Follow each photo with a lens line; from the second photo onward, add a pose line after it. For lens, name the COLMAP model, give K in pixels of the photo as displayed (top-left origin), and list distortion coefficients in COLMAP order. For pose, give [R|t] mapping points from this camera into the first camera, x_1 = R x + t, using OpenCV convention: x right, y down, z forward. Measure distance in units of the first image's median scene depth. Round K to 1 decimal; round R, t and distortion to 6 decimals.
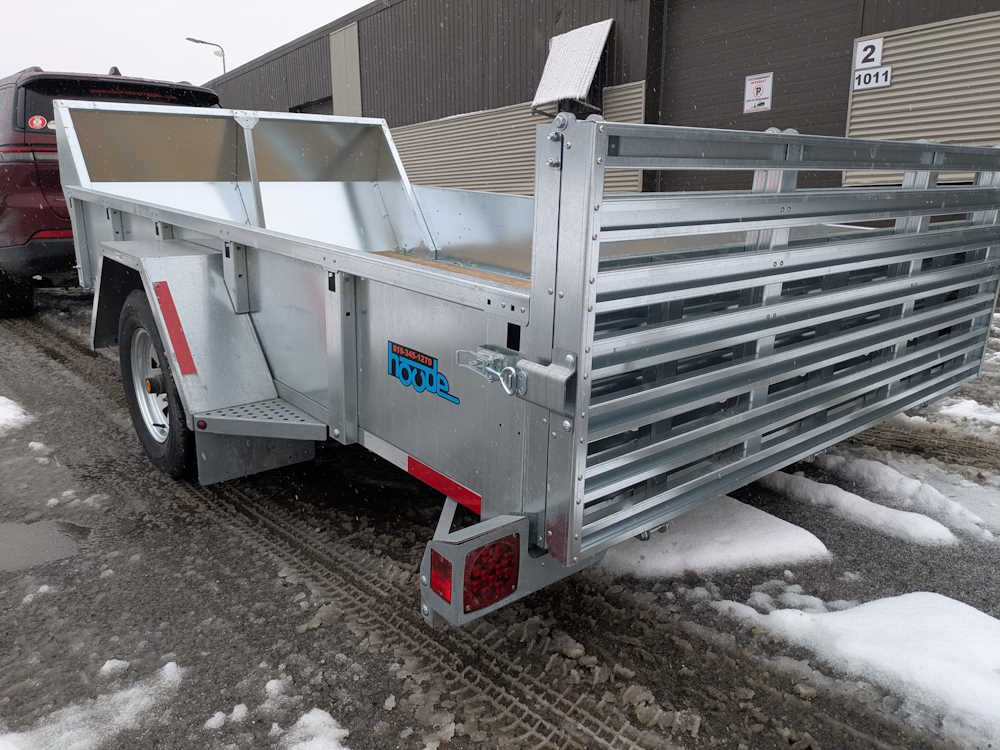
lens RADIAL K [[747.2, 0, 502.2], [0, 747.2, 370.6], [0, 0, 1]] dist [0.063513, -0.074609]
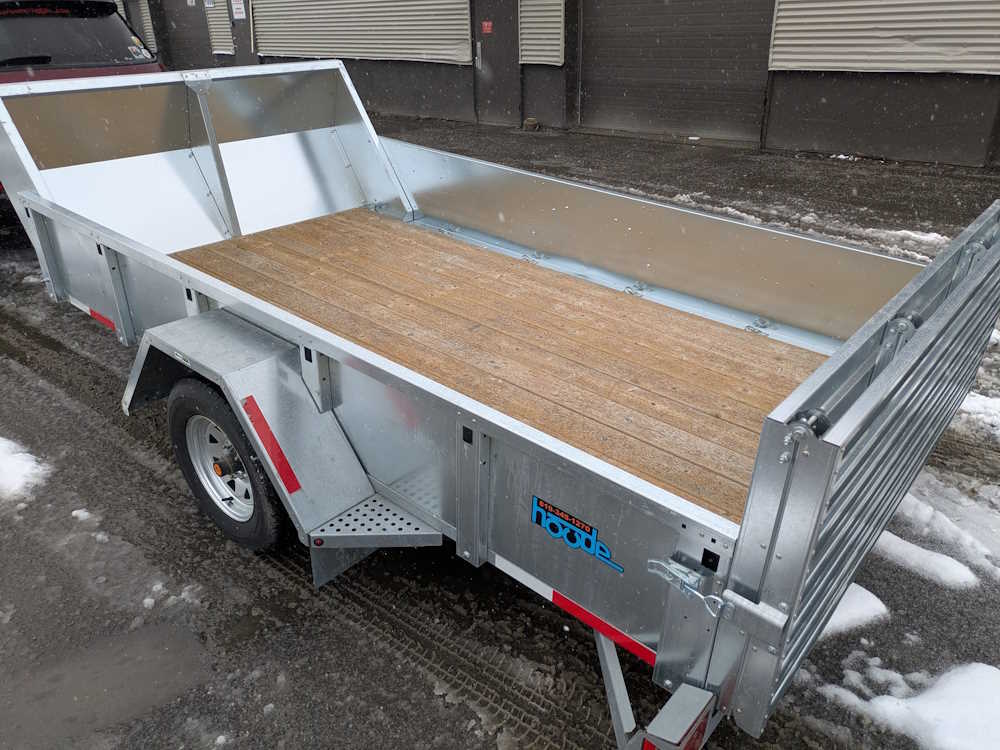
lens RADIAL K [[744.0, 0, 515.2], [0, 744.0, 373.6], [0, 0, 1]] dist [0.058341, -0.053998]
pose [[0.985789, -0.077535, 0.149025, -0.263751], [0.043290, 0.974403, 0.220601, -0.363824], [-0.162315, -0.211015, 0.963912, 0.013215]]
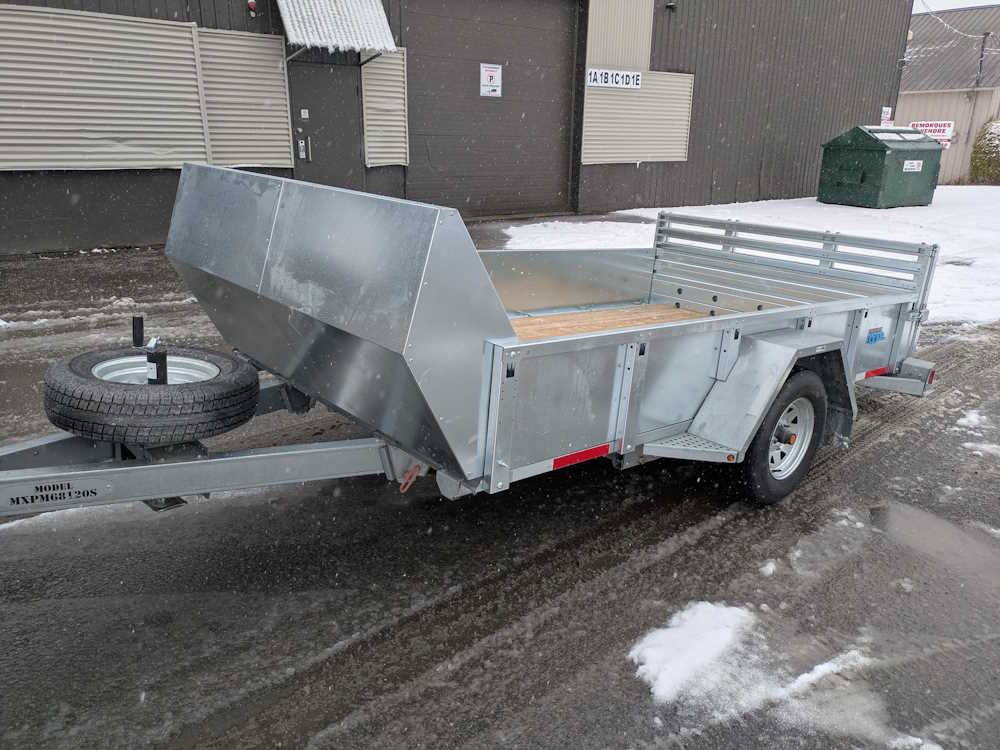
lens RADIAL K [[744.0, 0, 515.2], [0, 744.0, 373.6], [0, 0, 1]] dist [0.058341, -0.053998]
pose [[-0.035998, -0.300502, 0.953102, -2.033380], [0.194009, 0.933474, 0.301641, -0.710410], [-0.980339, 0.195769, 0.024697, 1.717826]]
